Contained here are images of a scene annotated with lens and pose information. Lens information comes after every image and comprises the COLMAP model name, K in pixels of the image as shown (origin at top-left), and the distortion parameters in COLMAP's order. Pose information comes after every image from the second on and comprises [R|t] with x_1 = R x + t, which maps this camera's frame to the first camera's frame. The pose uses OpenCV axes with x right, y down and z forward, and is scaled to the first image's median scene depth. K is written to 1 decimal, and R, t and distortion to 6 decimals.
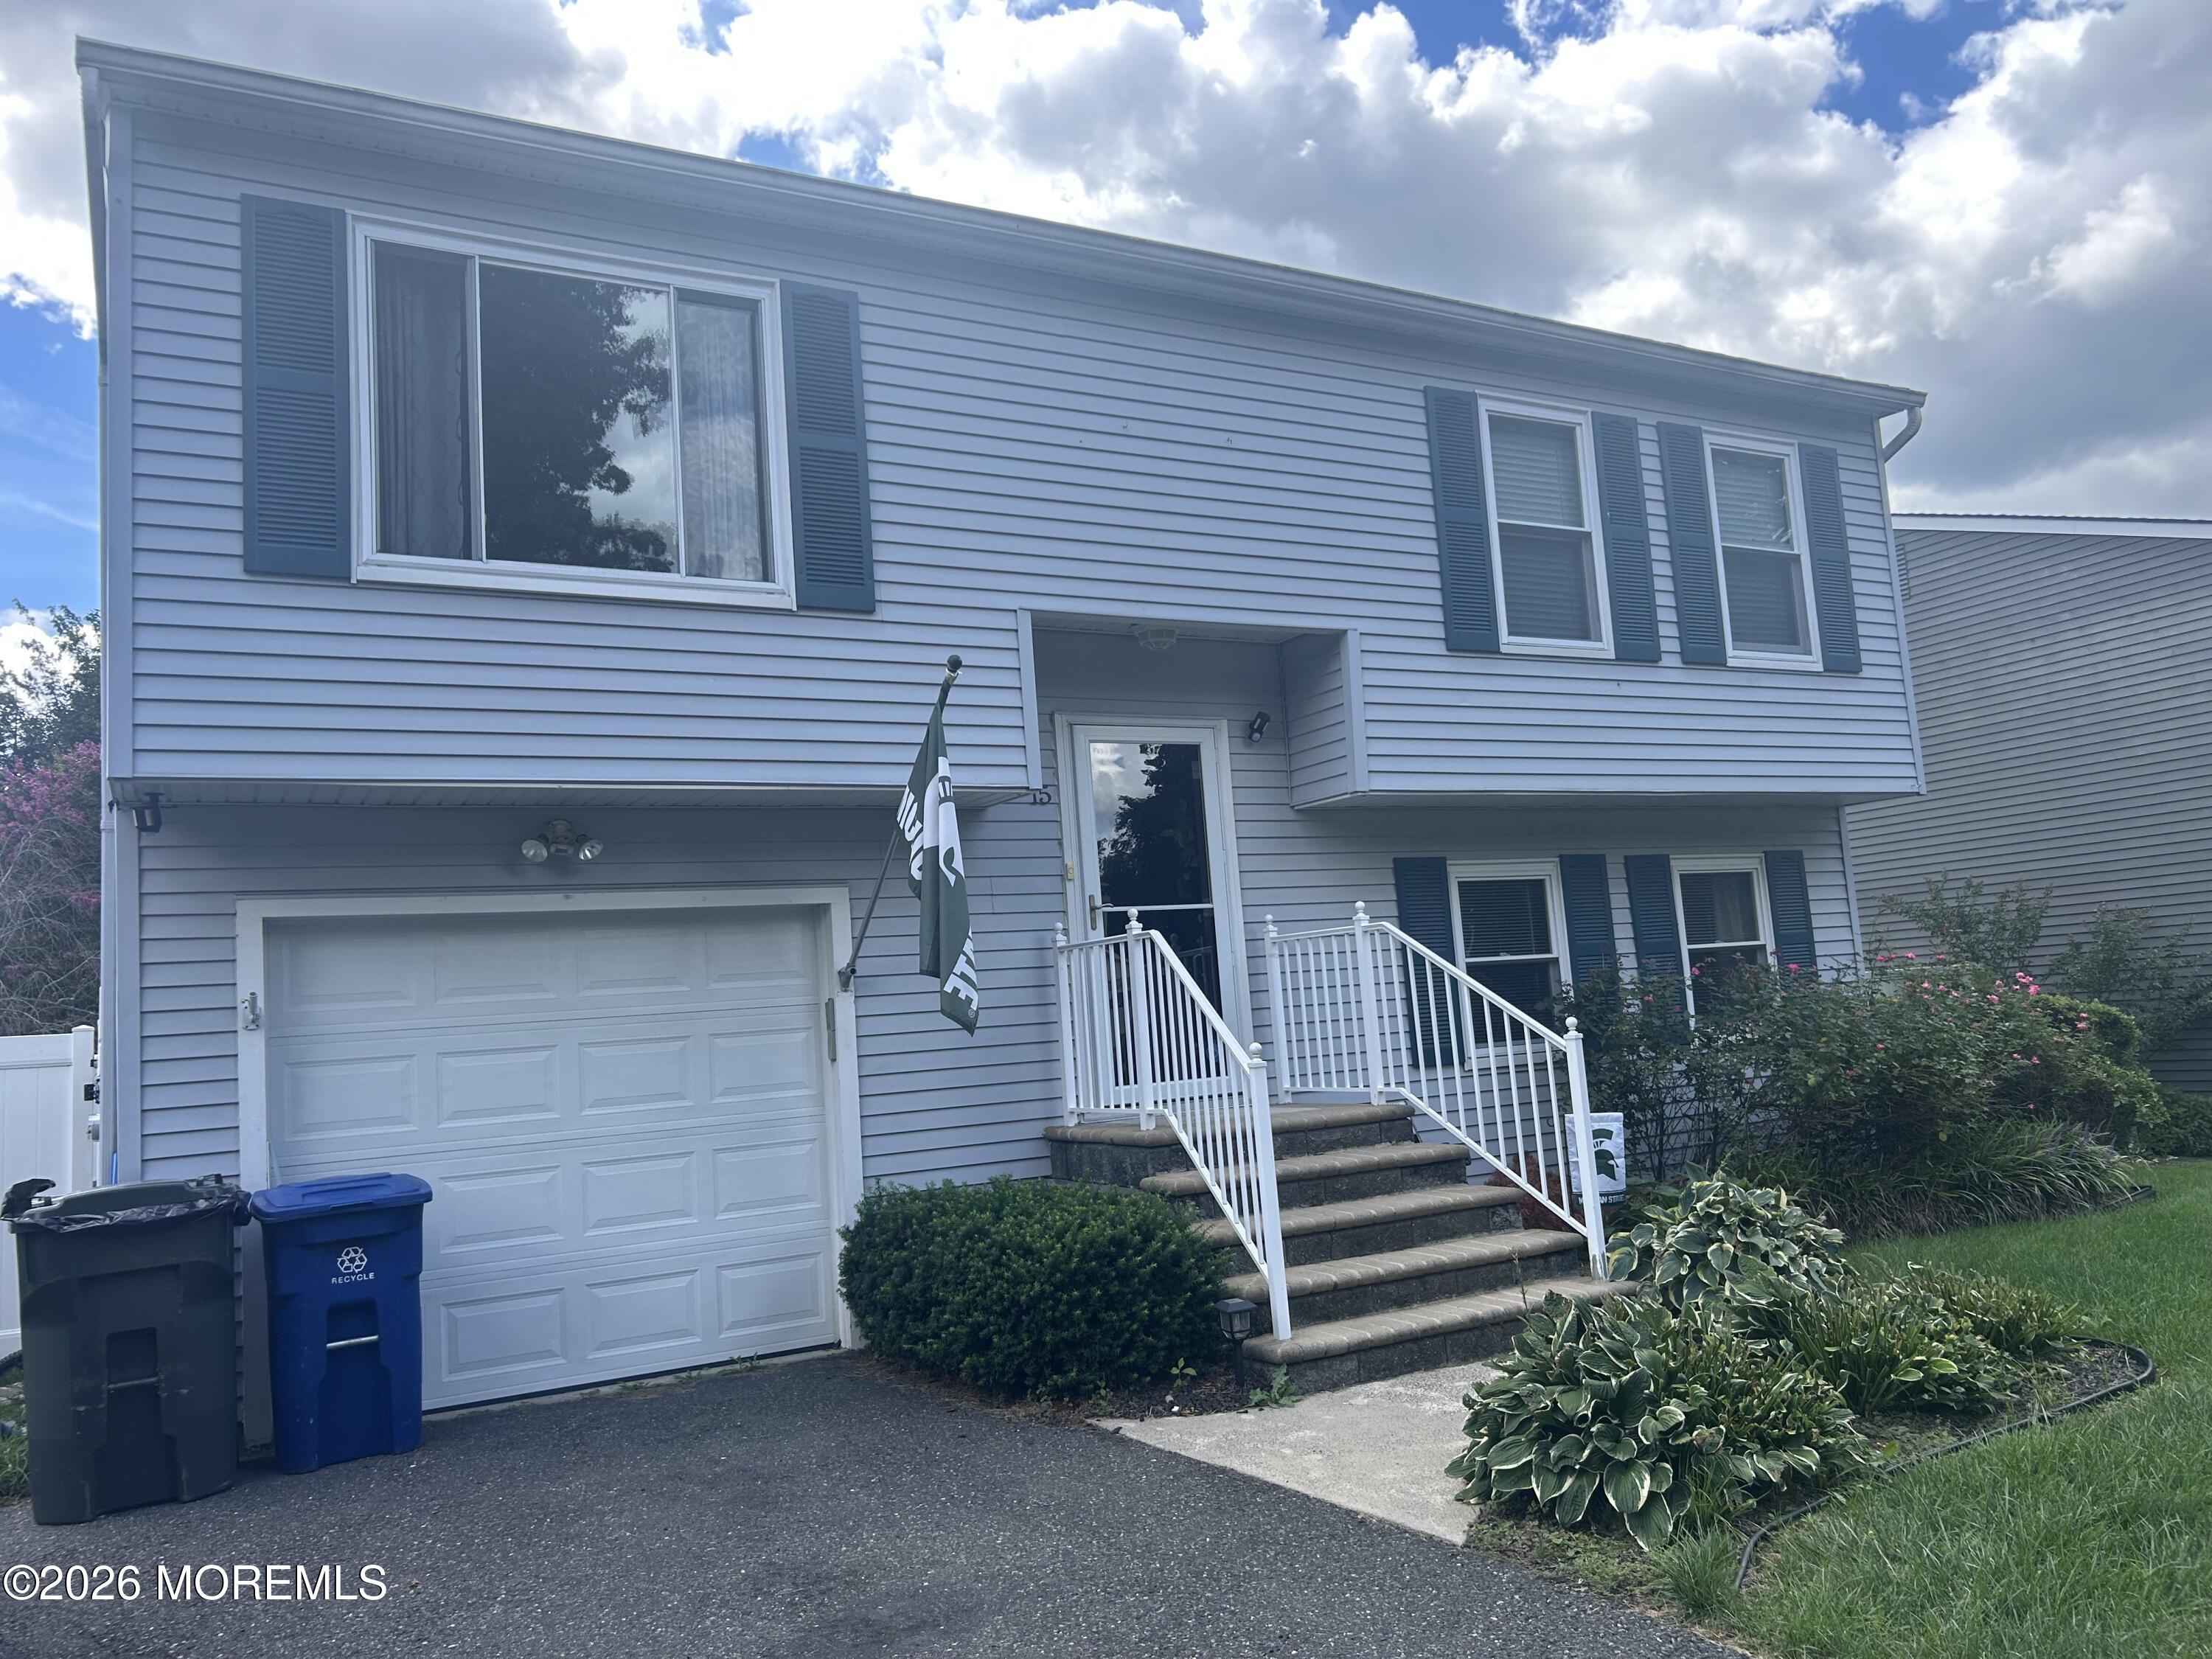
lens RADIAL K [[1676.6, 0, 1104.4], [0, 1676.6, 824.7], [0, 0, 1]] dist [0.052640, -0.056230]
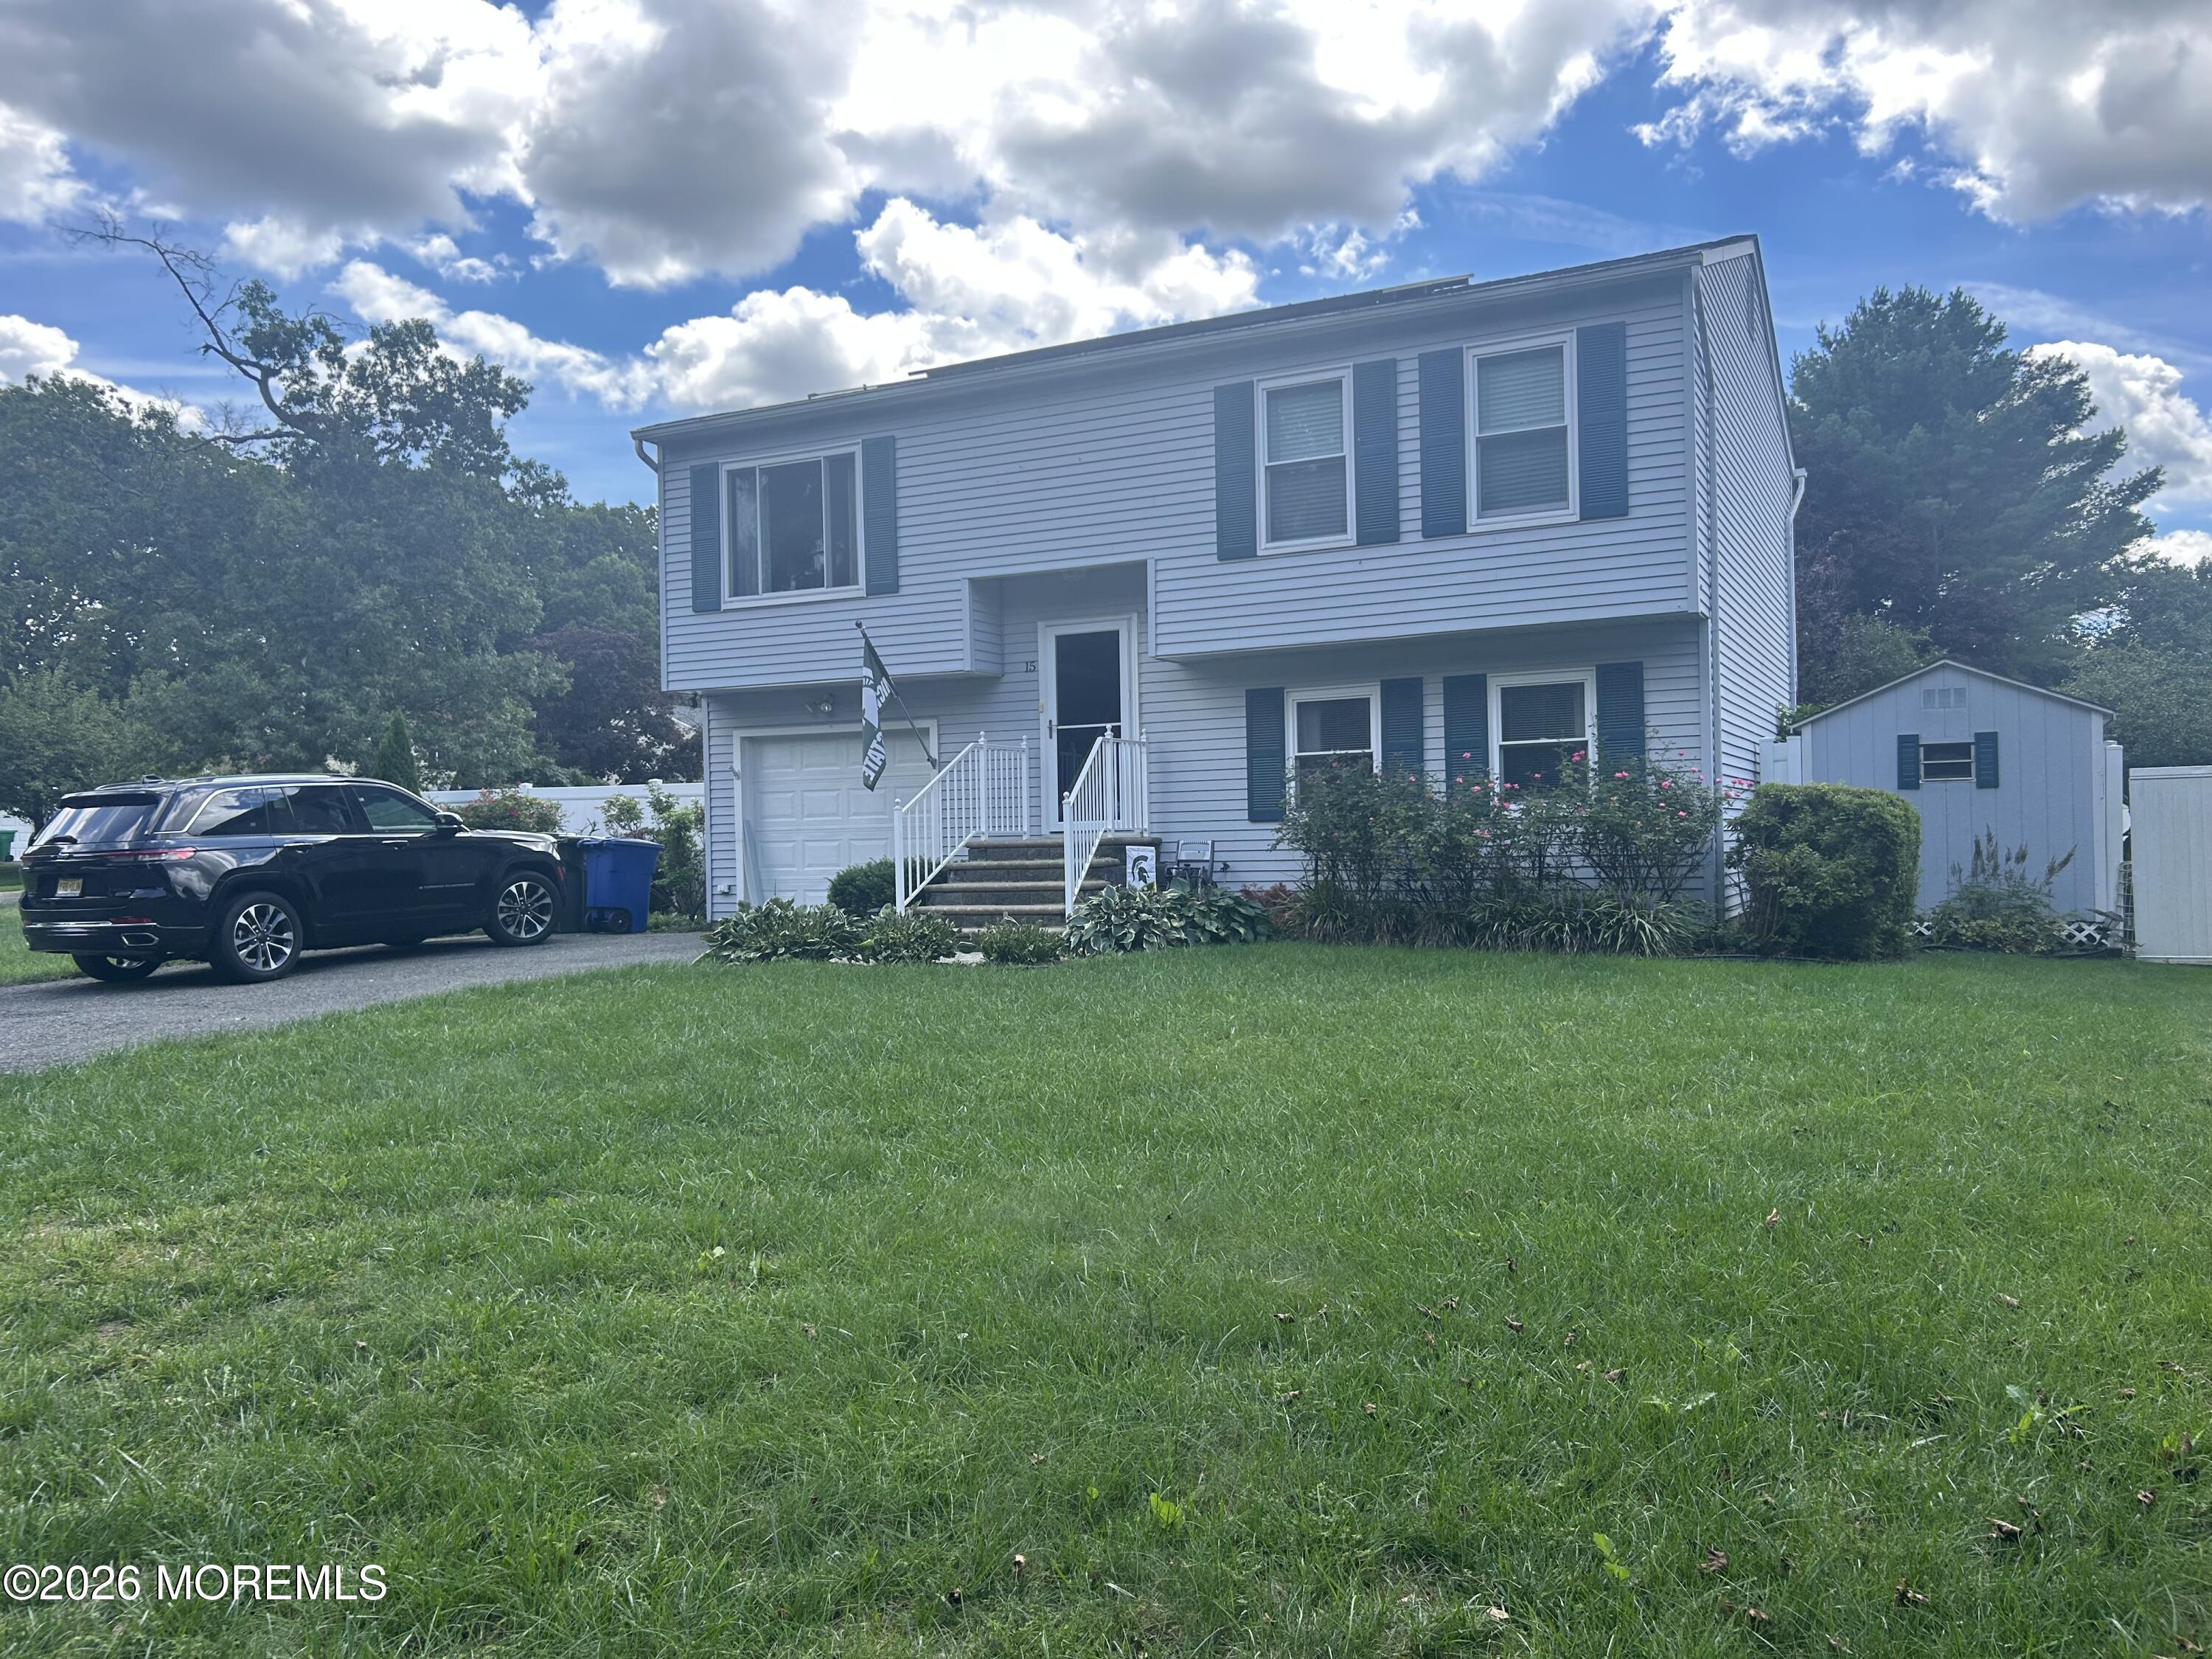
lens RADIAL K [[1676.6, 0, 1108.1], [0, 1676.6, 832.5], [0, 0, 1]] dist [0.052640, -0.056230]
pose [[0.552685, 0.052678, -0.831723, 1.356613], [0.079339, 0.990142, 0.115432, -0.037305], [0.829605, -0.129786, 0.543058, 0.020105]]
